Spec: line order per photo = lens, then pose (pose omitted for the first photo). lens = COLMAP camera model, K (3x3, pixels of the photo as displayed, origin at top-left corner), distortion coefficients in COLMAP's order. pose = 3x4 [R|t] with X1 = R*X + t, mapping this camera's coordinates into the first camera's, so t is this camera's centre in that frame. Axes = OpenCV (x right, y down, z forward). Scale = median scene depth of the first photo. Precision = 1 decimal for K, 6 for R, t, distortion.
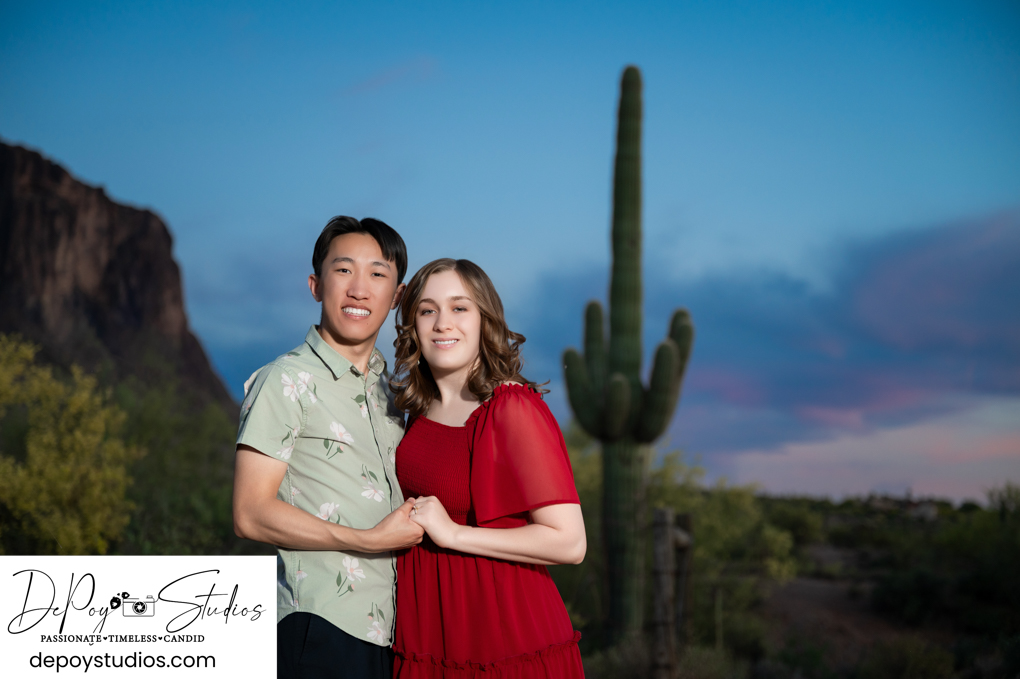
lens RADIAL K [[1886.2, 0, 510.0], [0, 1886.2, 339.5], [0, 0, 1]] dist [-0.002262, -0.201326]
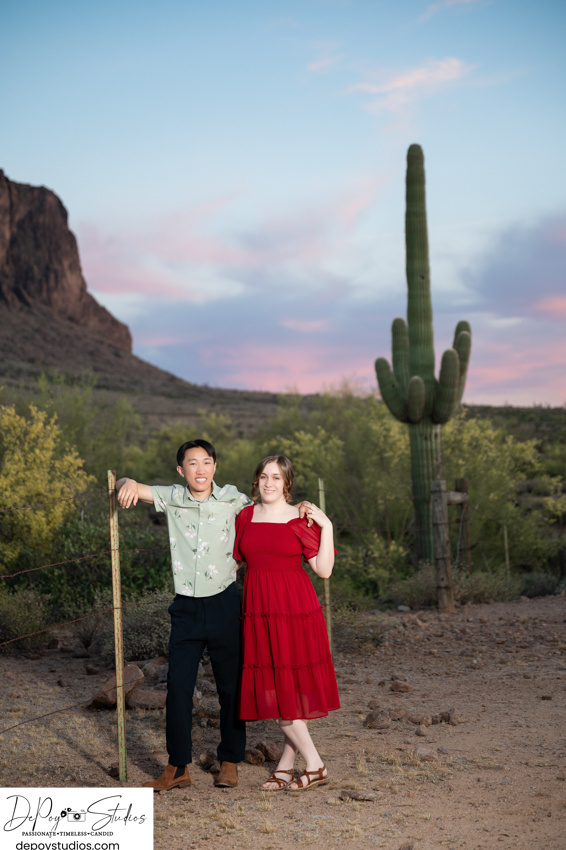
lens RADIAL K [[1752.5, 0, 283.0], [0, 1752.5, 425.0], [0, 0, 1]] dist [-0.041961, -0.009872]
pose [[0.996370, -0.059249, -0.061120, 0.030422], [0.064308, 0.994353, 0.084416, -0.049212], [0.055773, -0.088040, 0.994554, -0.228988]]
